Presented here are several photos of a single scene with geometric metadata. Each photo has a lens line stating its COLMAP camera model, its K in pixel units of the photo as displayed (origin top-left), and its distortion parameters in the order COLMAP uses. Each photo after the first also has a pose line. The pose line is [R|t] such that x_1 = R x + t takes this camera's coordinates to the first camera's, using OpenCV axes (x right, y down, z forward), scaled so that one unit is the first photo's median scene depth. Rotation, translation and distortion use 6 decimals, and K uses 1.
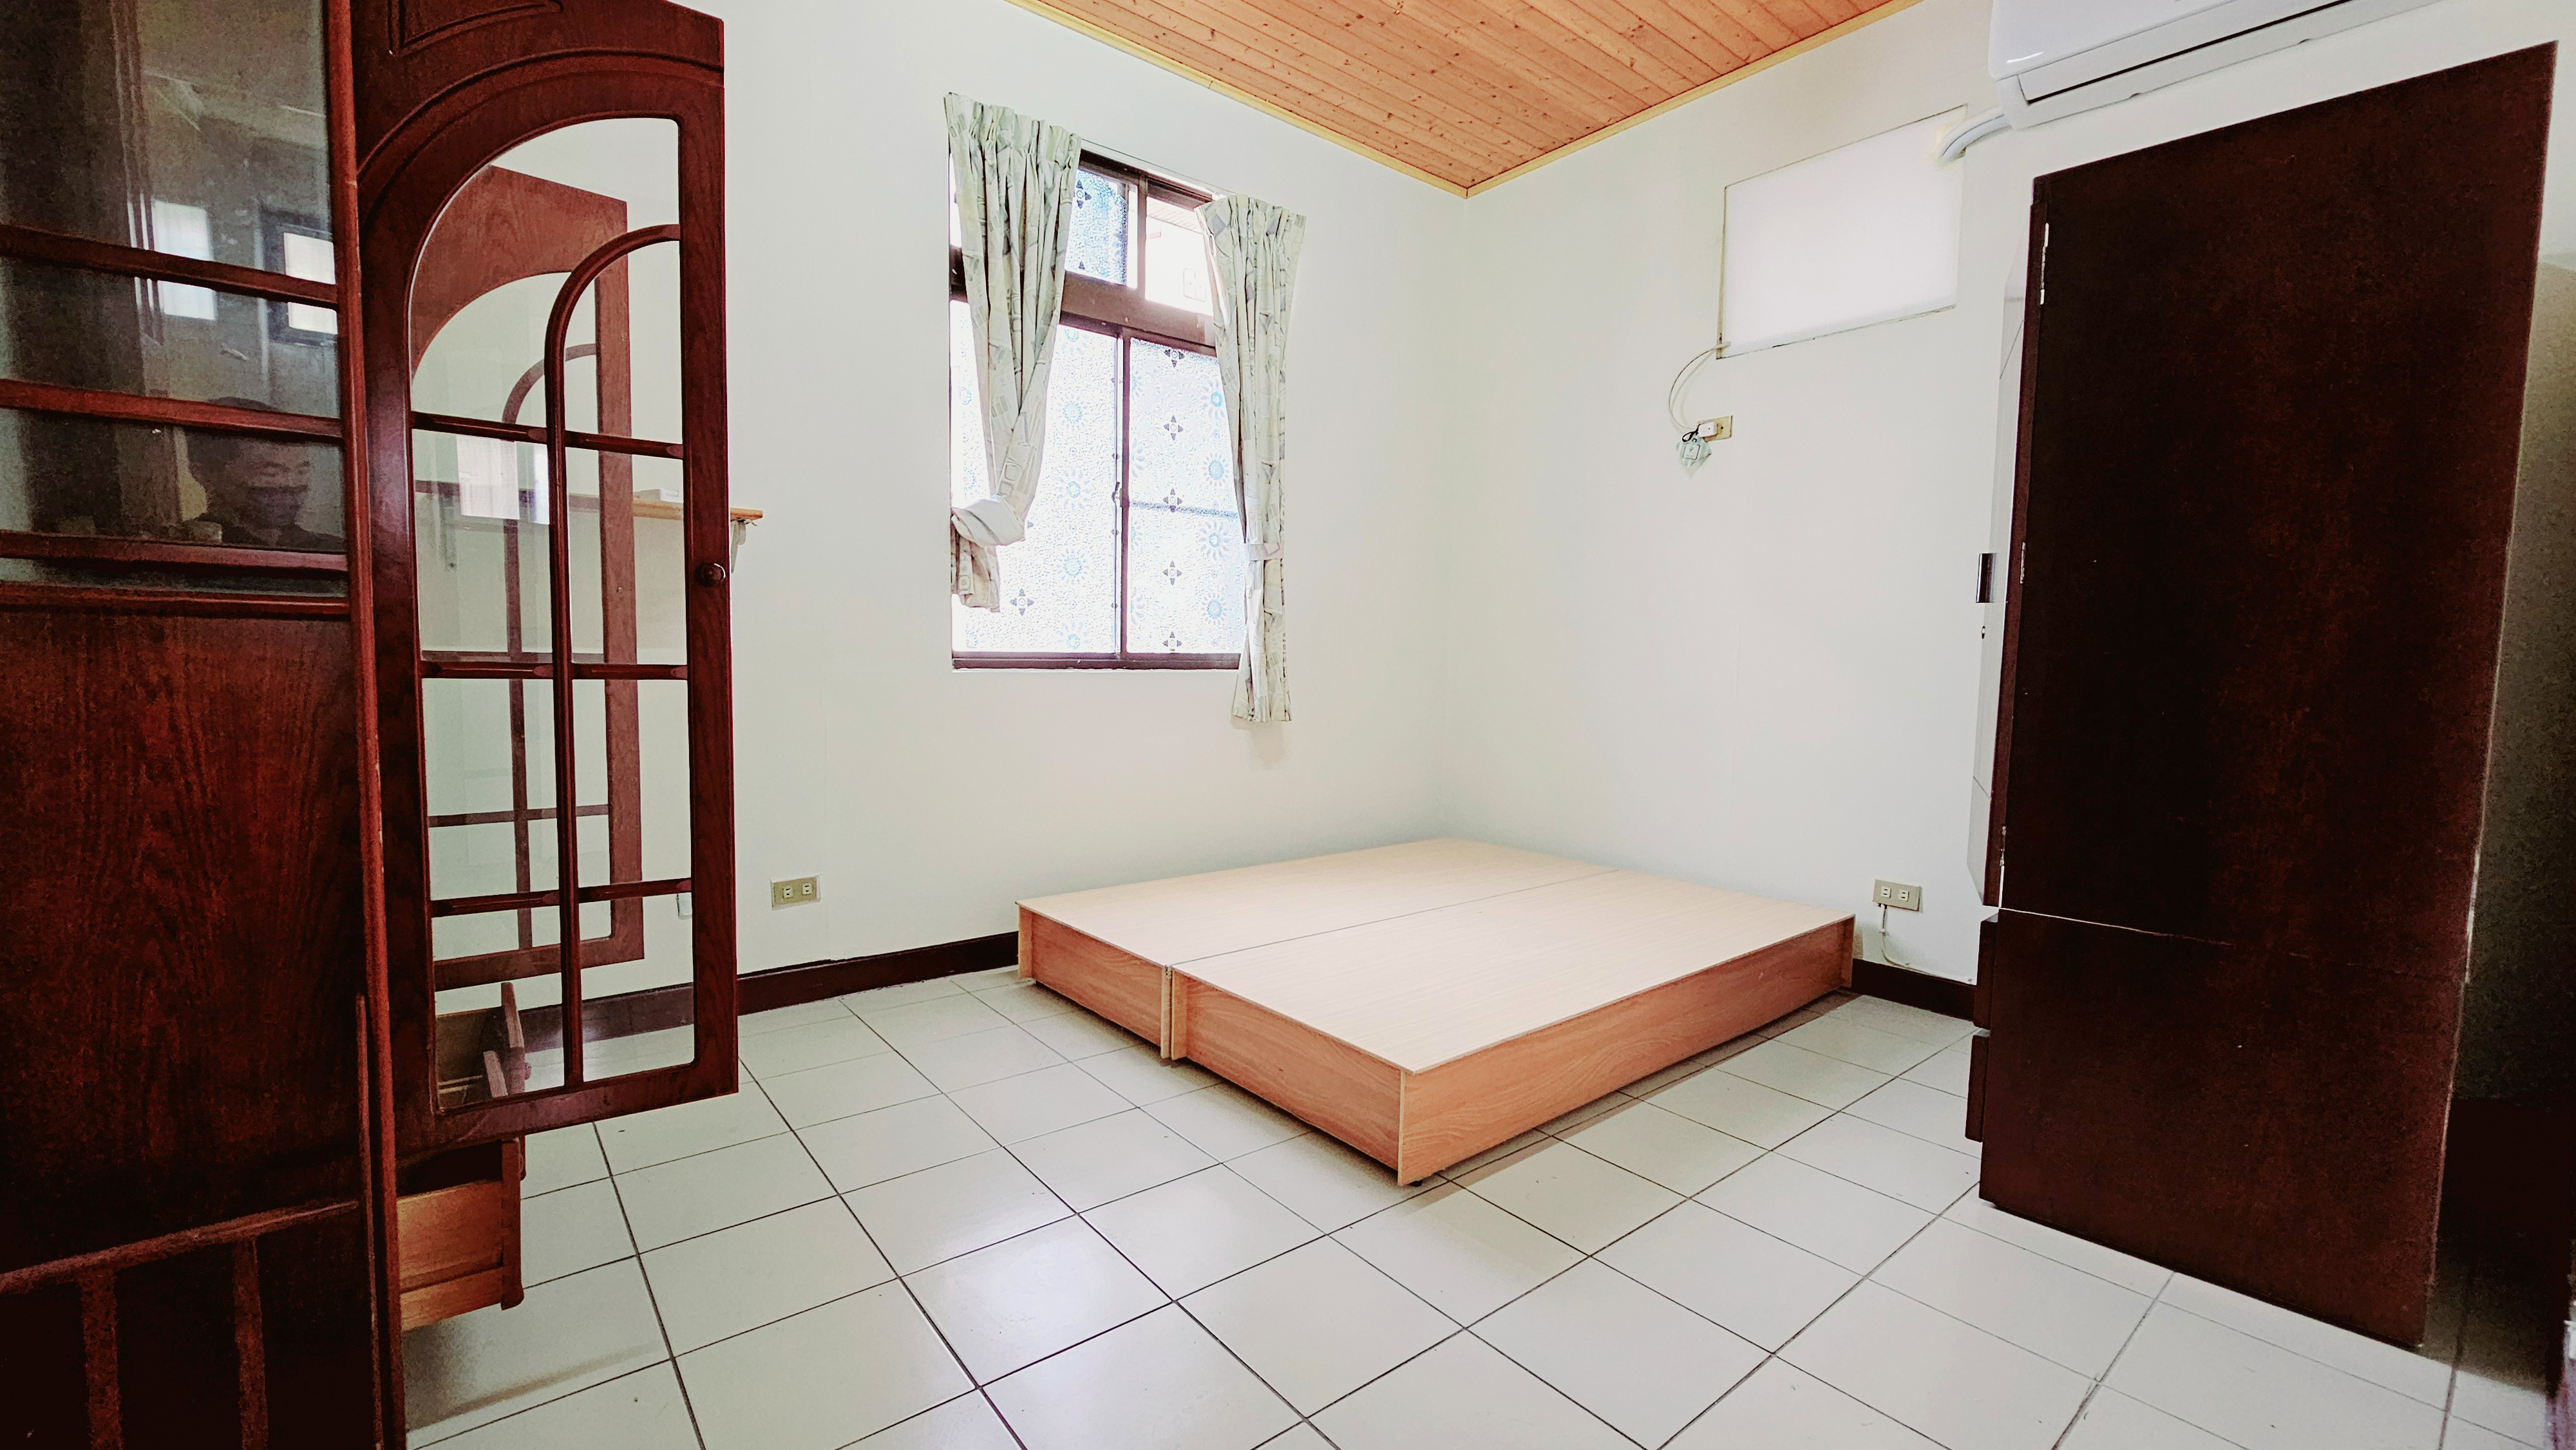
lens RADIAL K [[1054.2, 0, 1285.8], [0, 1054.2, 731.0], [0, 0, 1]] dist [0.000245, 0.000124]
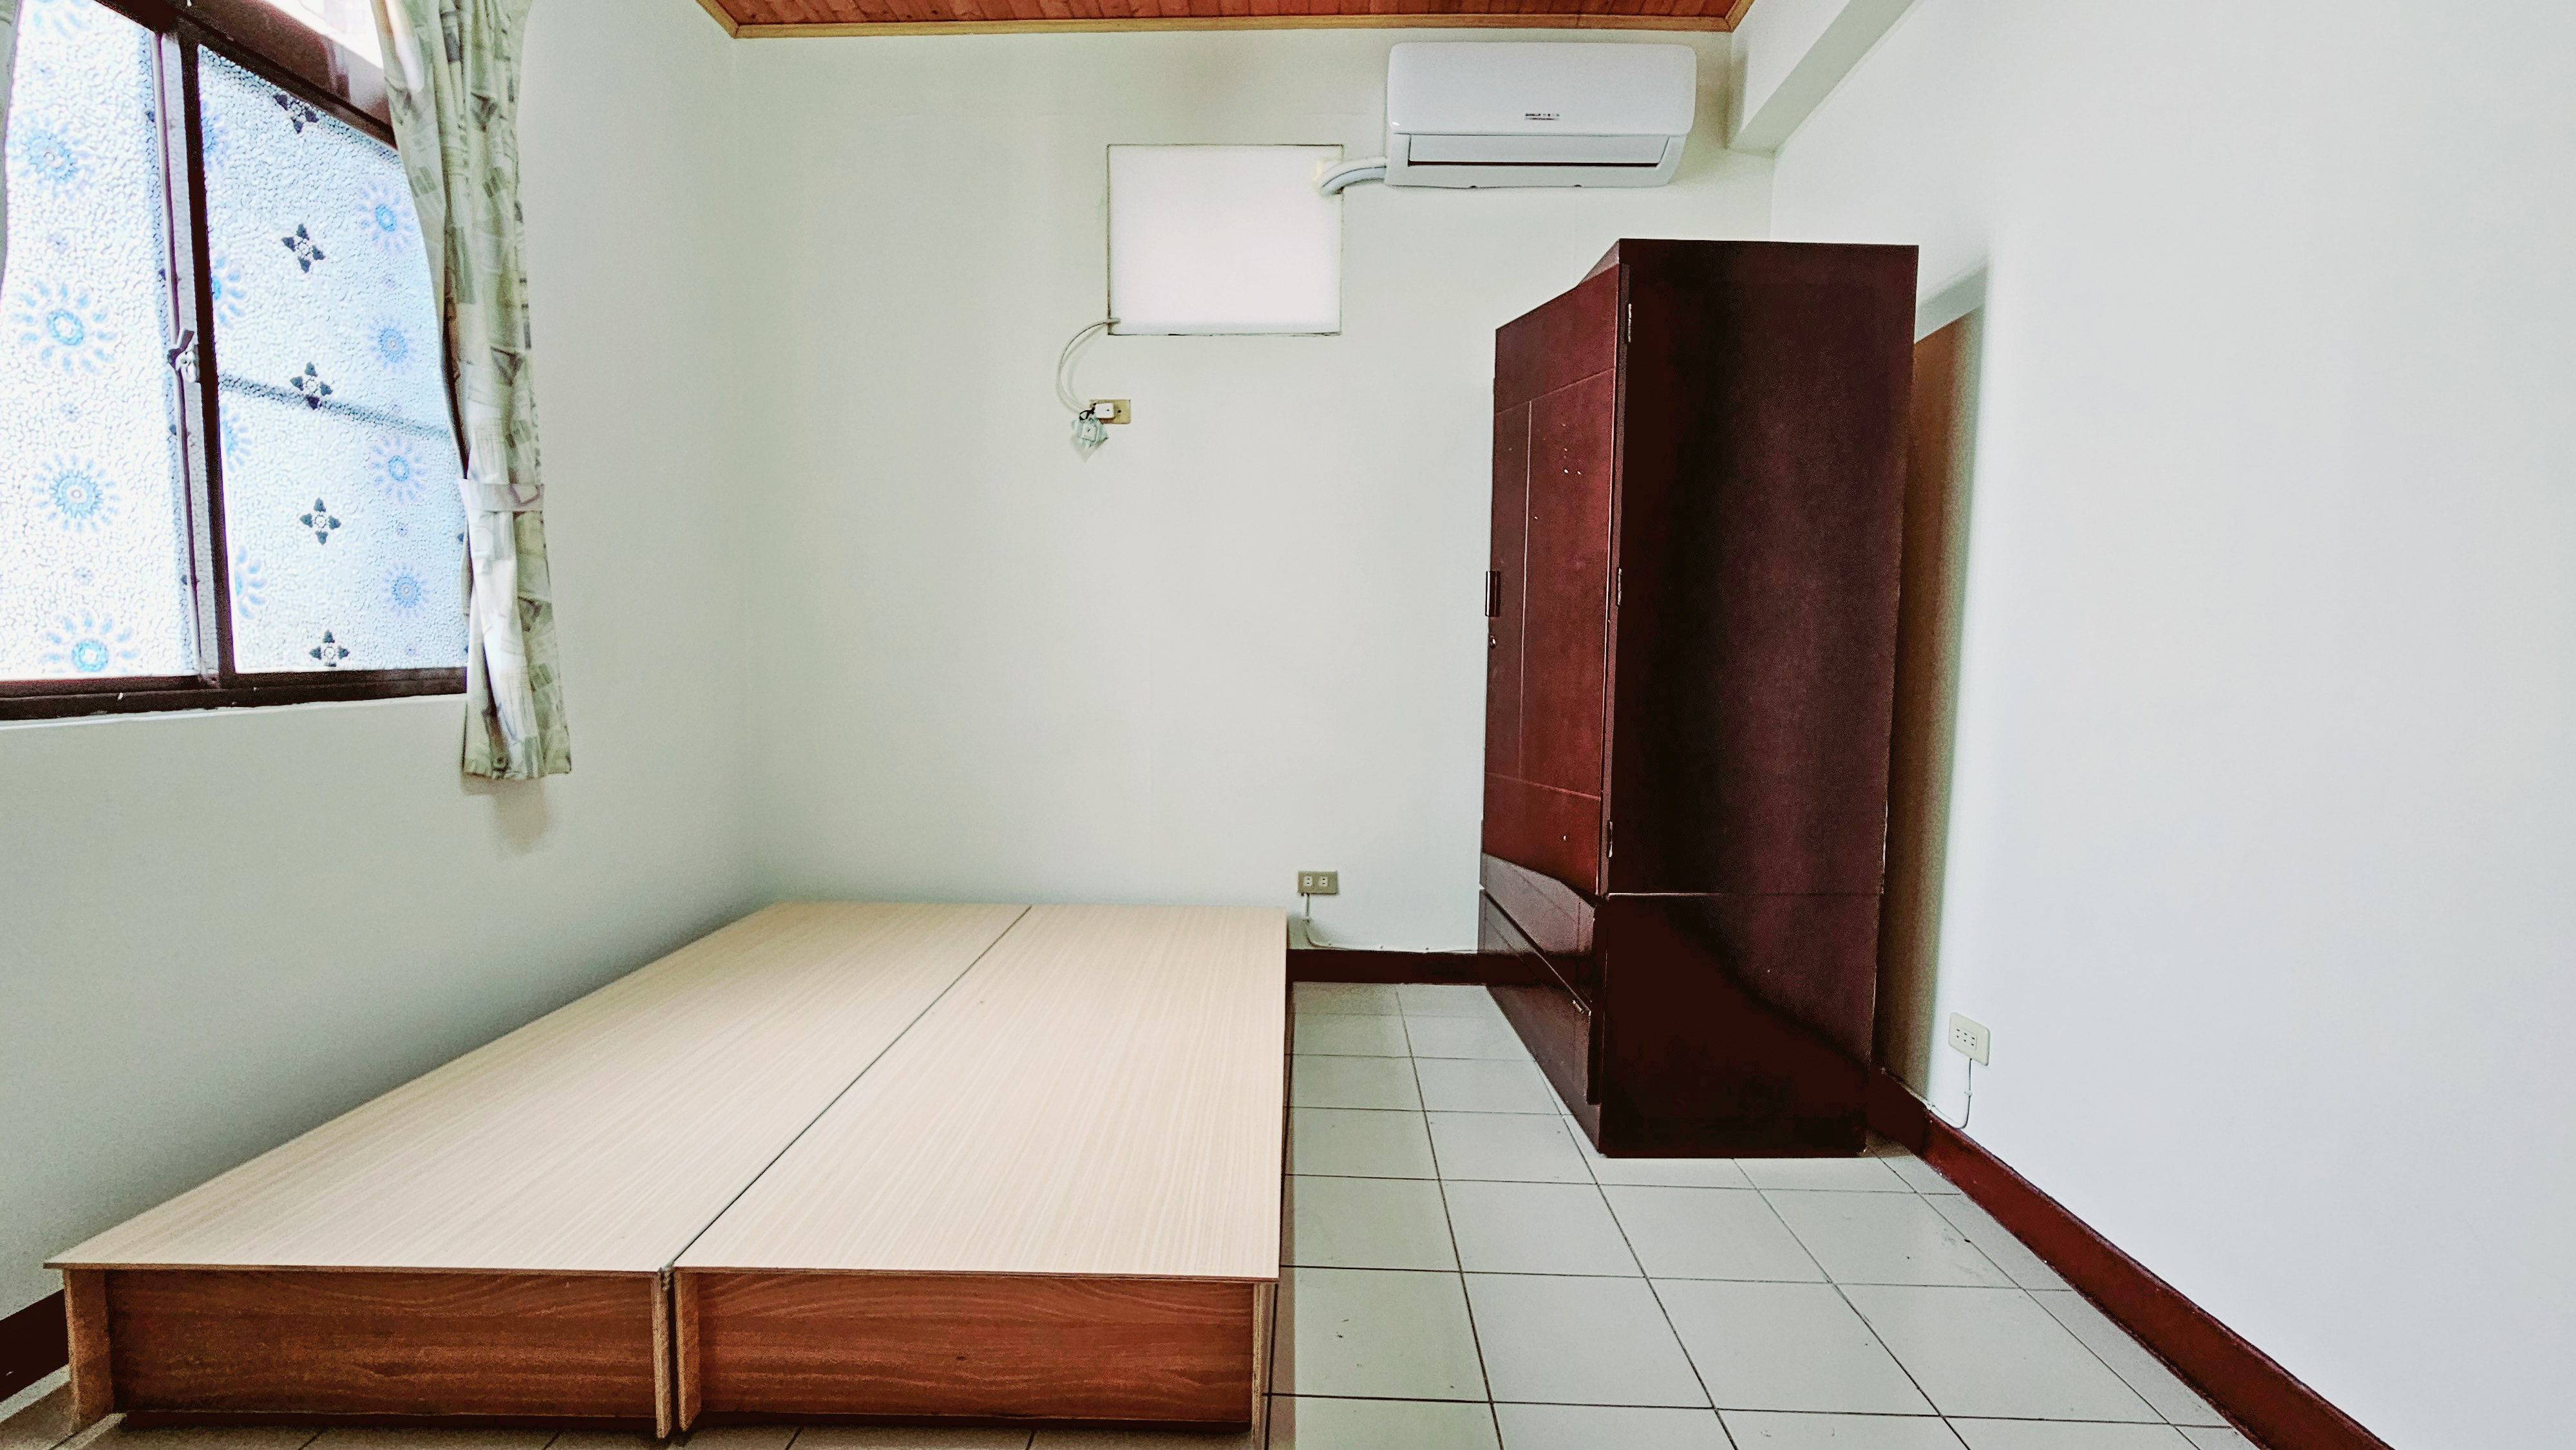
lens RADIAL K [[1066.1, 0, 1288.0], [0, 1066.1, 725.0], [0, 0, 1]] dist [0.000608, -0.000447]
pose [[0.649775, -0.066361, 0.757224, -0.209167], [0.057007, 0.997631, 0.038512, -0.040108], [-0.757986, 0.018143, 0.652019, 0.277621]]
